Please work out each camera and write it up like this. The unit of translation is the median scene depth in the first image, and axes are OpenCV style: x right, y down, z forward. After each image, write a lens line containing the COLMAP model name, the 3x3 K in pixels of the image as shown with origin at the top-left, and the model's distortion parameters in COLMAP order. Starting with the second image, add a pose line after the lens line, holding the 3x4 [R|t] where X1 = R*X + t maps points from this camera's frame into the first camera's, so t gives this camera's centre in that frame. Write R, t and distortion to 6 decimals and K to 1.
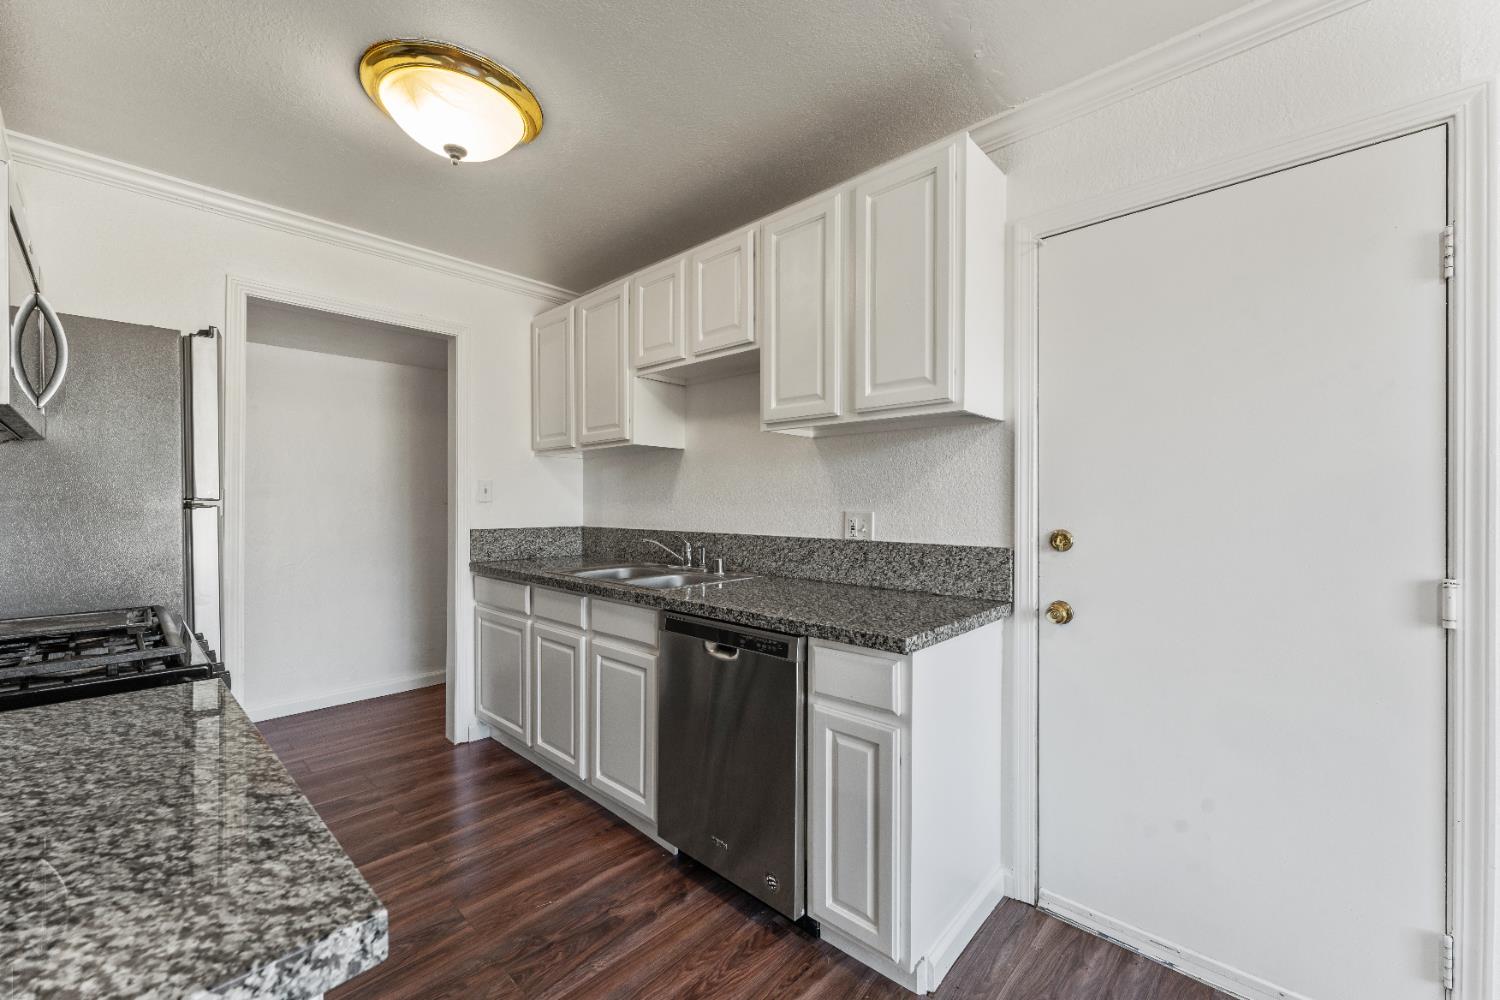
lens RADIAL K [[602.6, 0, 746.6], [0, 602.6, 508.3], [0, 0, 1]] dist [0.002072, 0.000227]
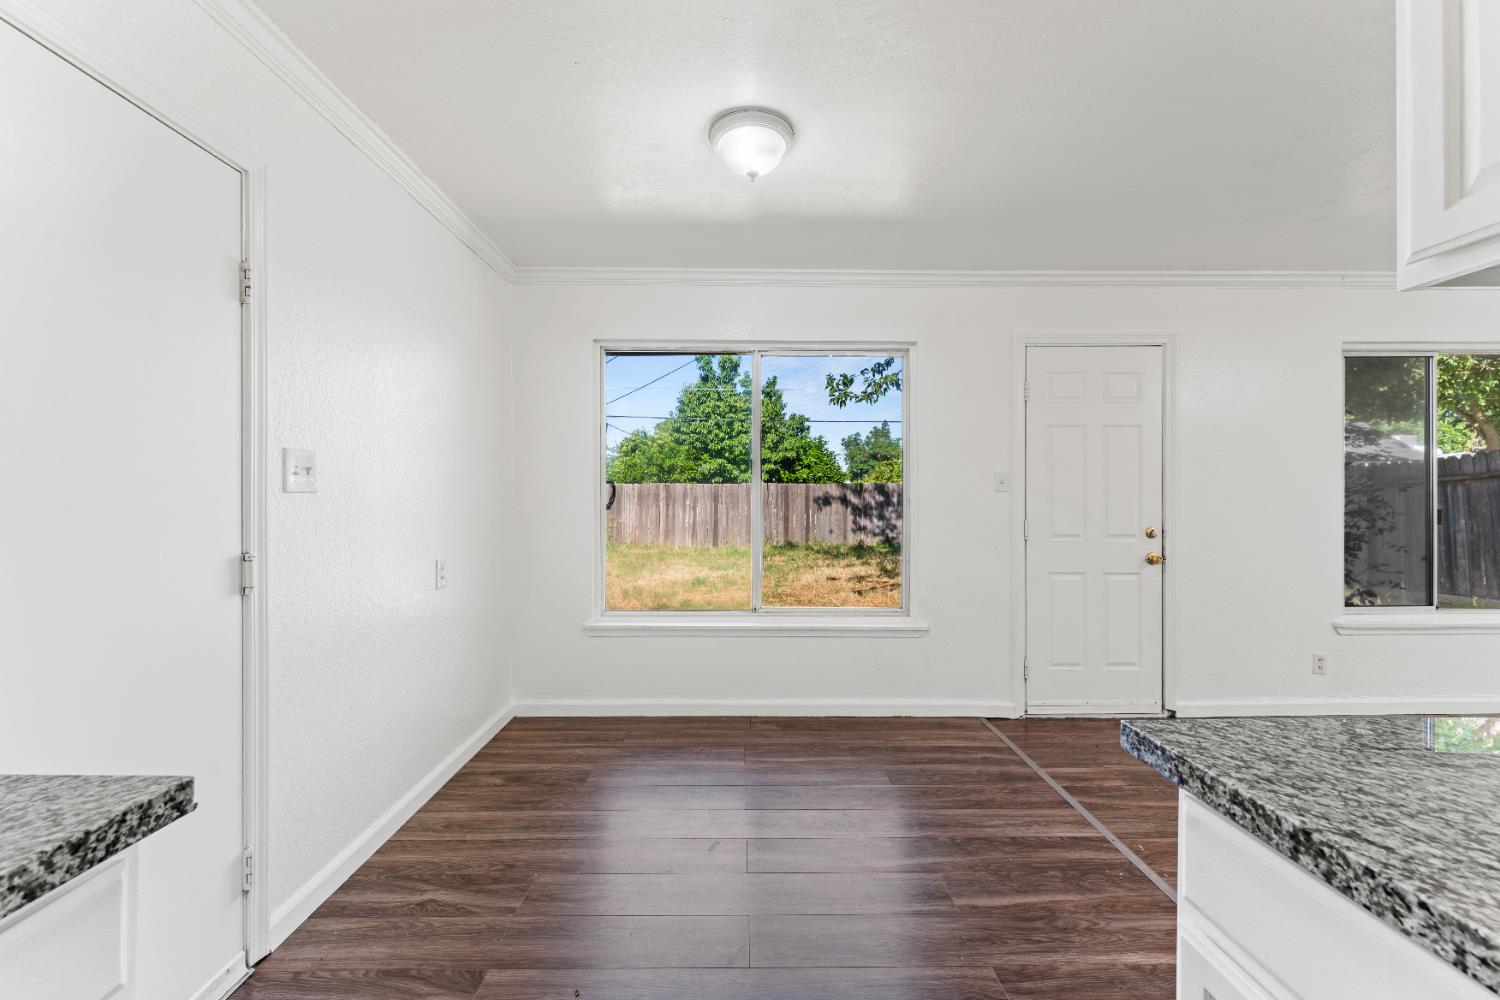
lens RADIAL K [[596.8, 0, 765.6], [0, 596.8, 495.9], [0, 0, 1]] dist [-0.001426, -0.000259]
pose [[-0.702890, -0.002252, 0.711295, -0.363255], [-0.000368, 0.999996, 0.002803, -0.001549], [-0.711298, 0.001708, -0.702888, 0.978183]]
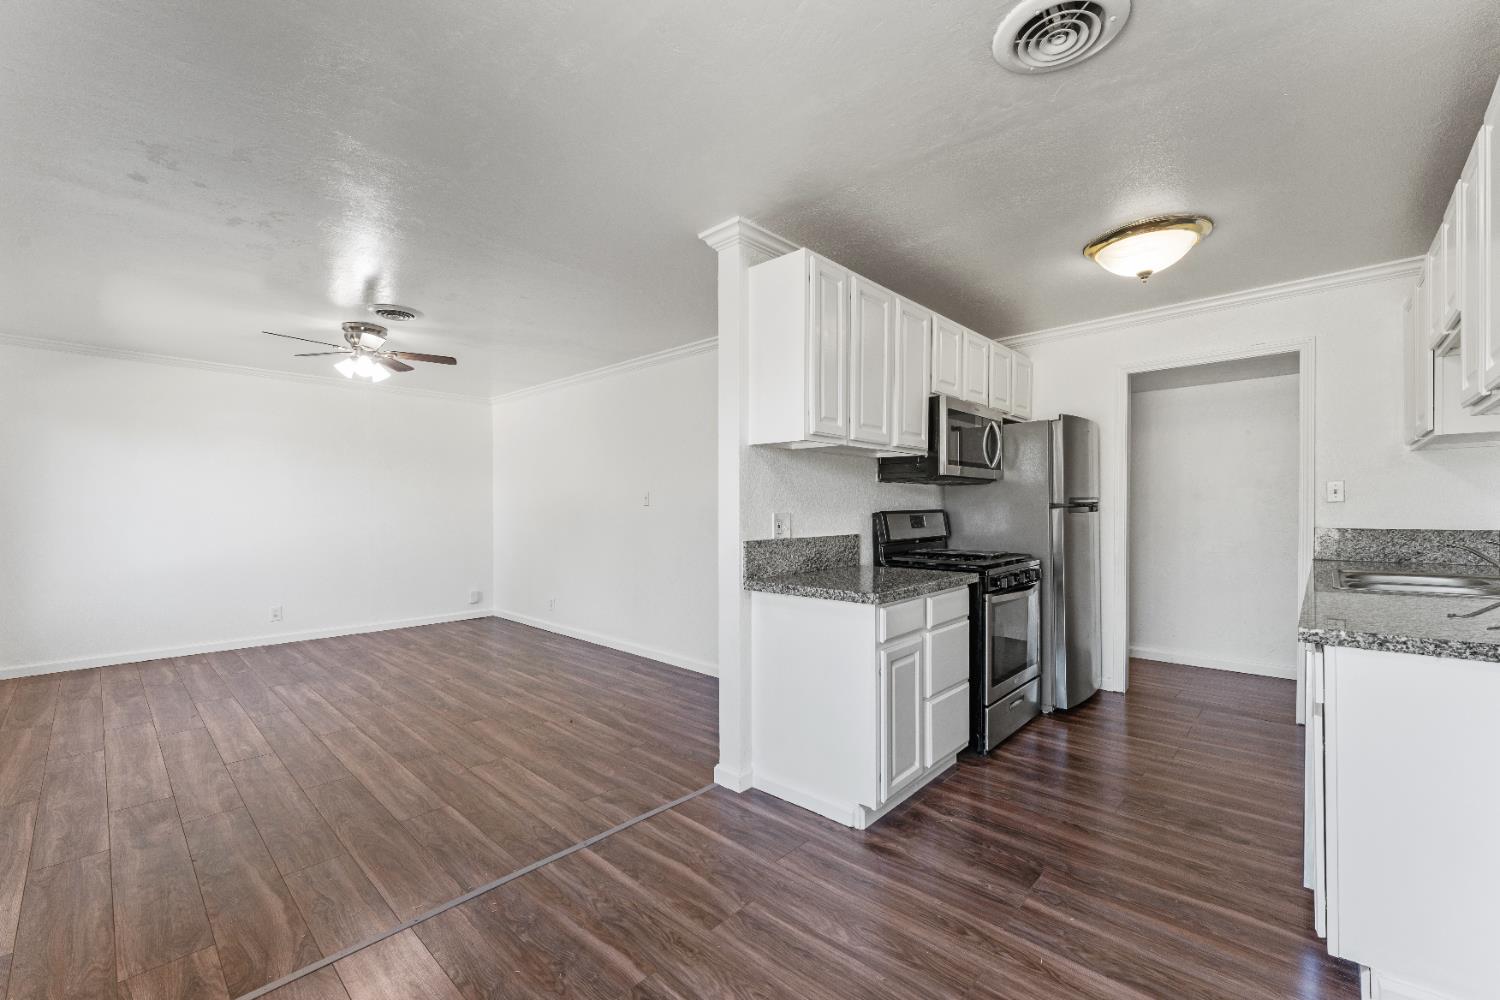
lens RADIAL K [[624.9, 0, 750.0], [0, 624.9, 500.0], [0, 0, 1]] dist [-0.002587, -0.000296]
pose [[0.001561, -0.012641, -0.999919, 1.410209], [-0.001891, 0.999918, -0.012644, 0.002813], [0.999997, 0.001911, 0.001537, -0.001656]]
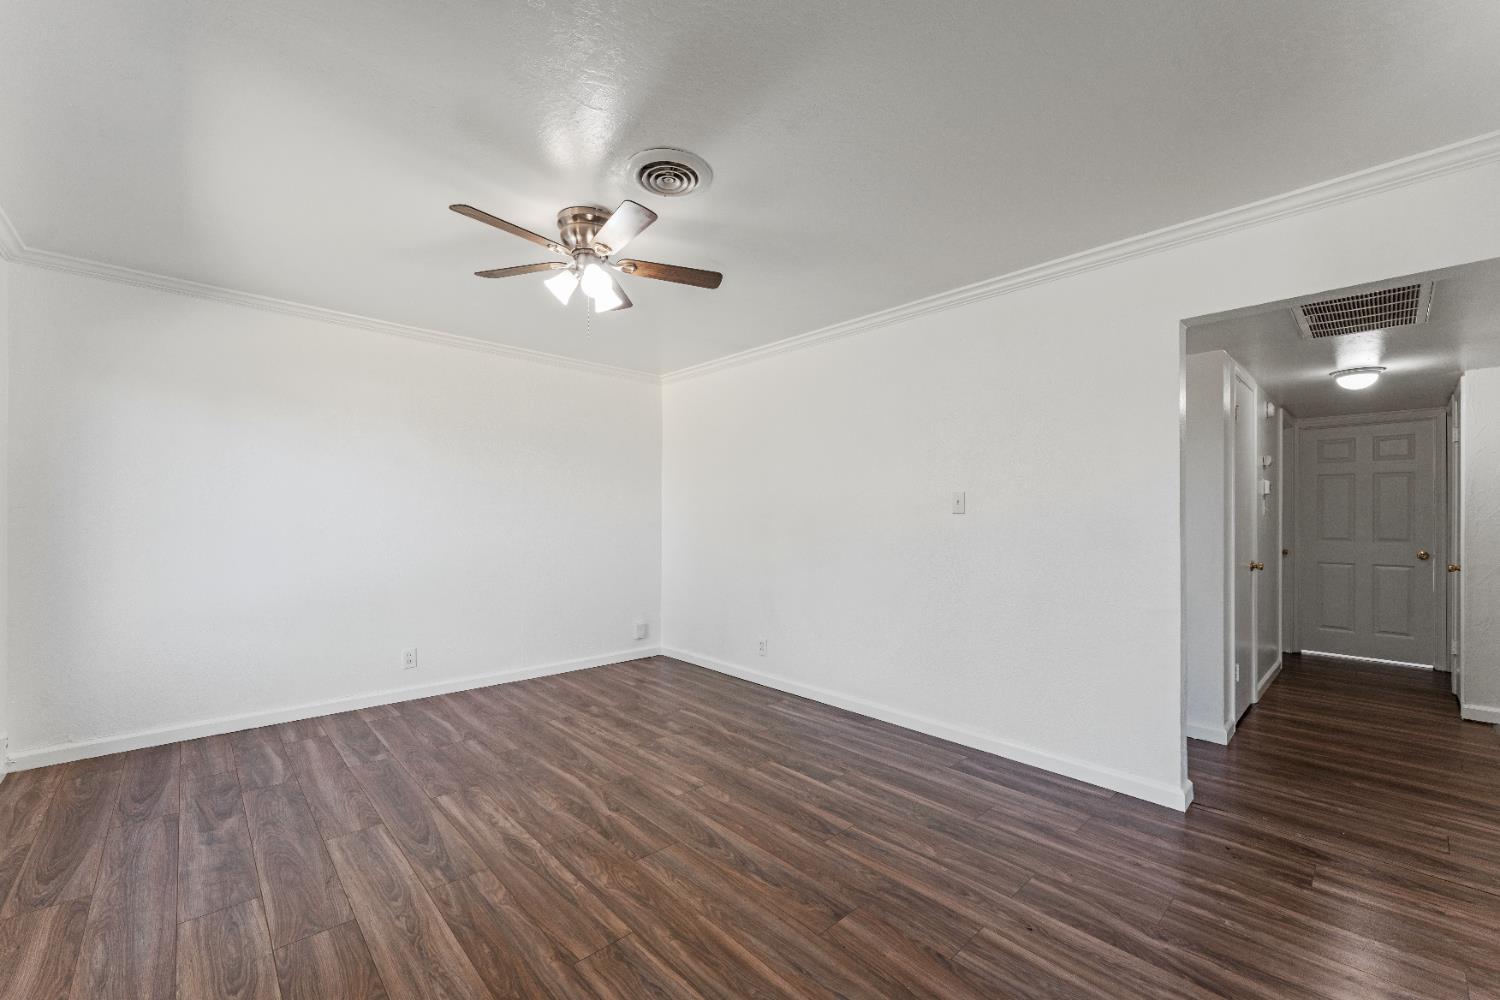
lens RADIAL K [[608.9, 0, 753.5], [0, 608.9, 508.6], [0, 0, 1]] dist [0.000462, -0.000107]
pose [[-0.060438, -0.015773, -0.998047, 0.188219], [-0.006687, 0.999859, -0.015397, 0.010394], [0.998150, 0.005743, -0.060535, -1.231760]]
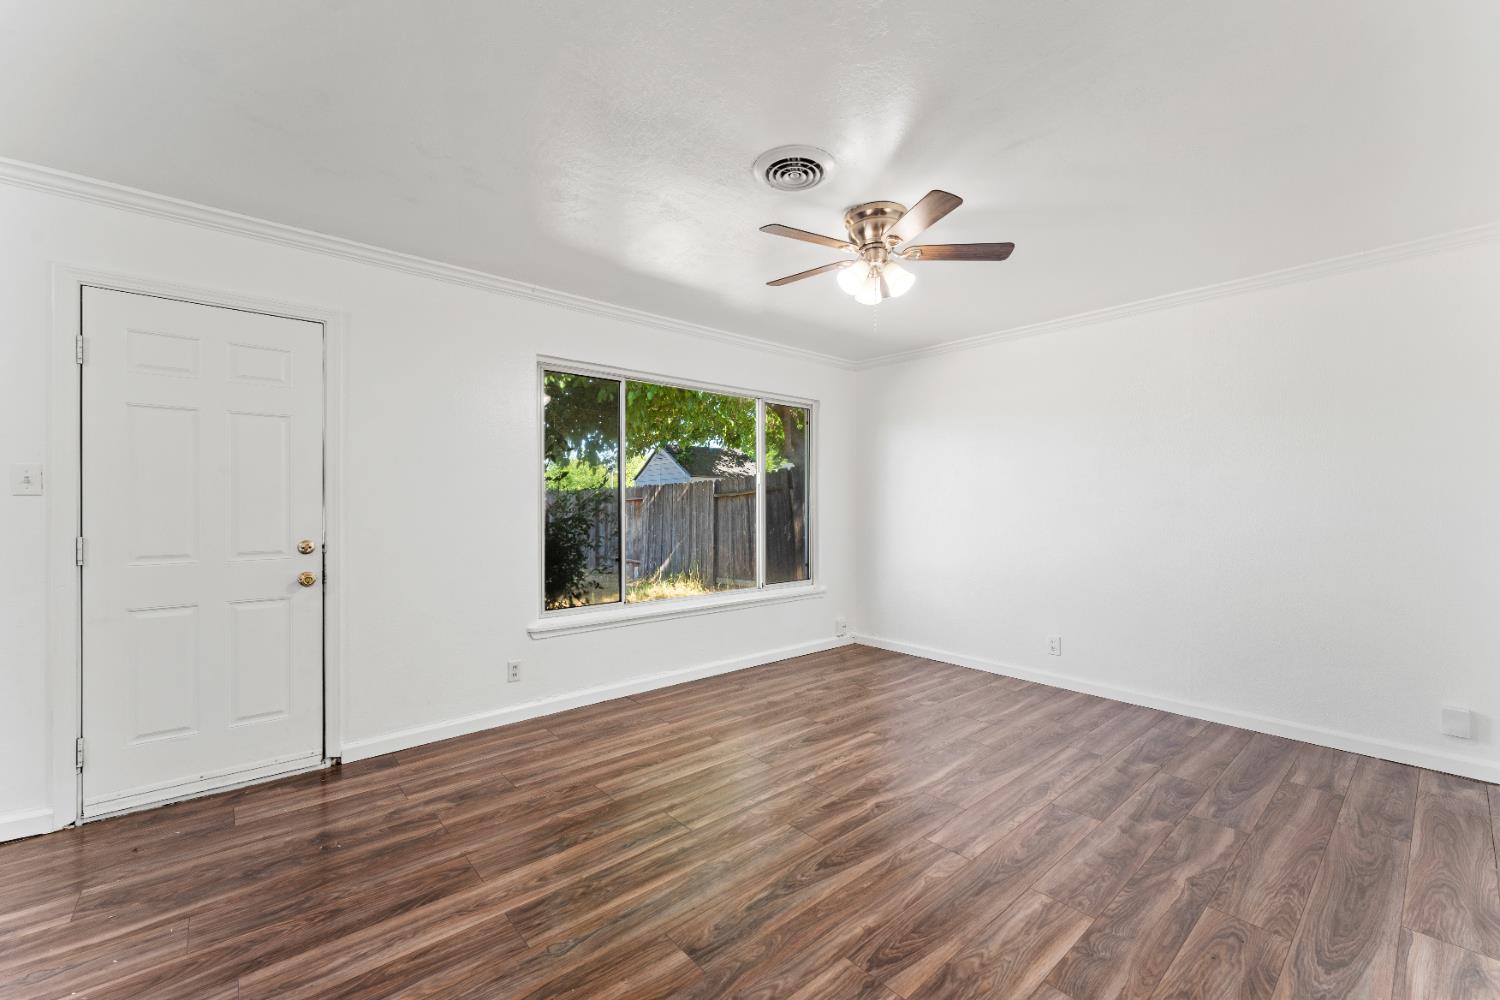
lens RADIAL K [[603.4, 0, 739.6], [0, 603.4, 499.4], [0, 0, 1]] dist [0.000449, 0.000099]
pose [[-0.994339, -0.002165, 0.106230, -1.375423], [-0.003111, 0.999957, -0.008743, 0.005176], [-0.106207, -0.009024, -0.994303, 0.041887]]
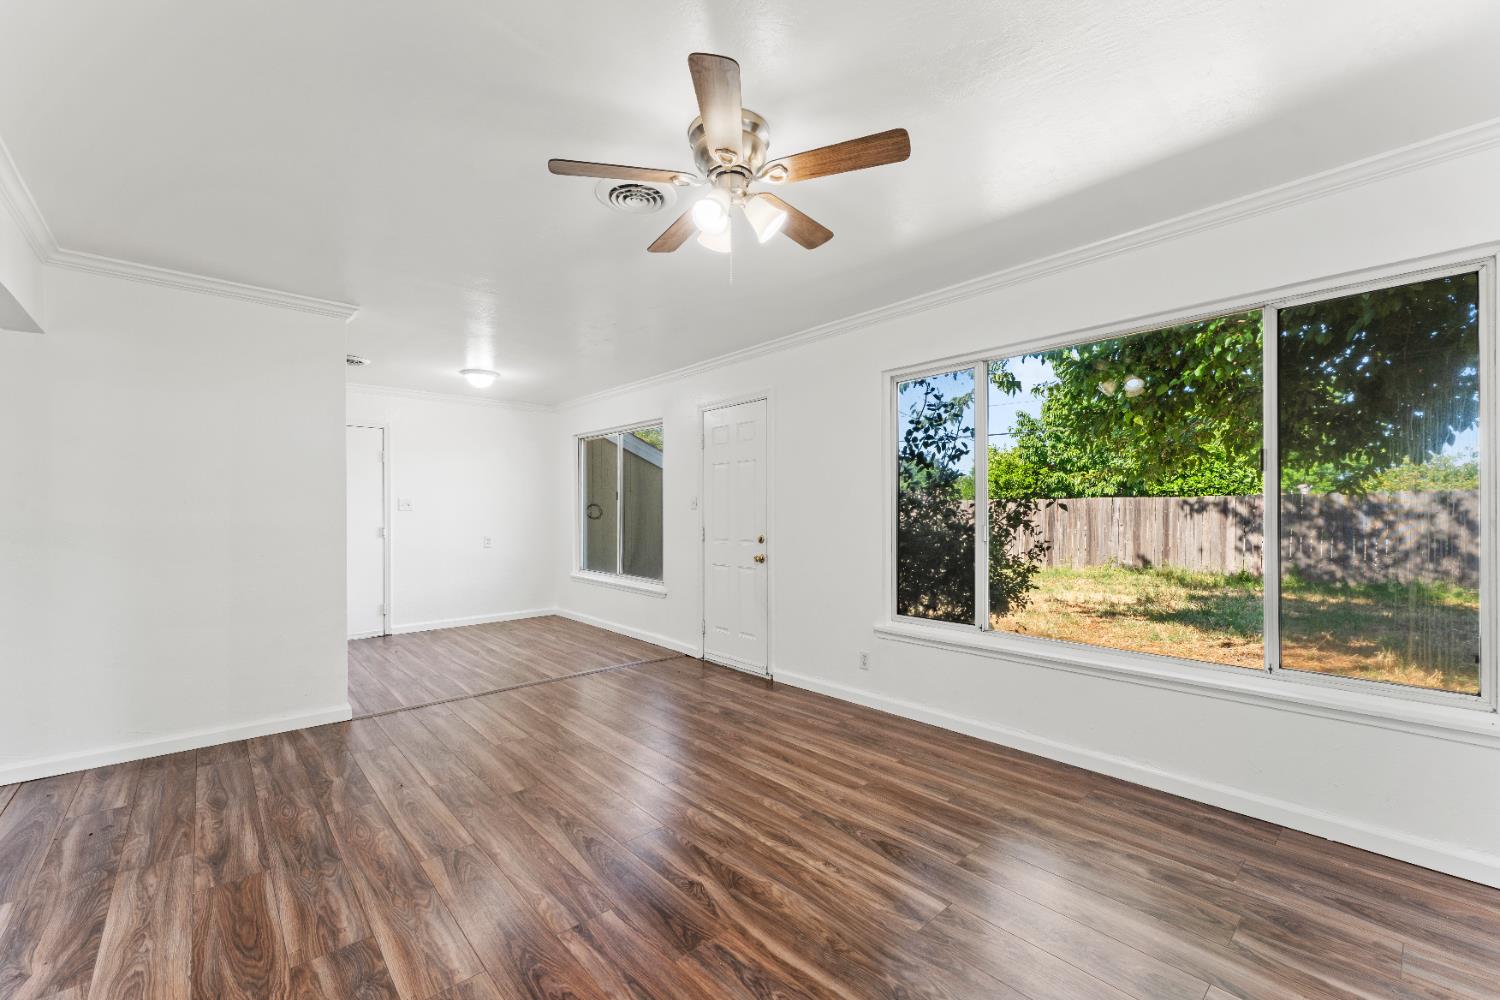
lens RADIAL K [[608.9, 0, 753.5], [0, 608.9, 508.6], [0, 0, 1]] dist [0.000462, -0.000107]
pose [[0.074724, 0.004369, 0.997195, -2.999737], [0.003236, 0.999984, -0.004624, 0.004132], [-0.997199, 0.003572, 0.074708, -1.988381]]
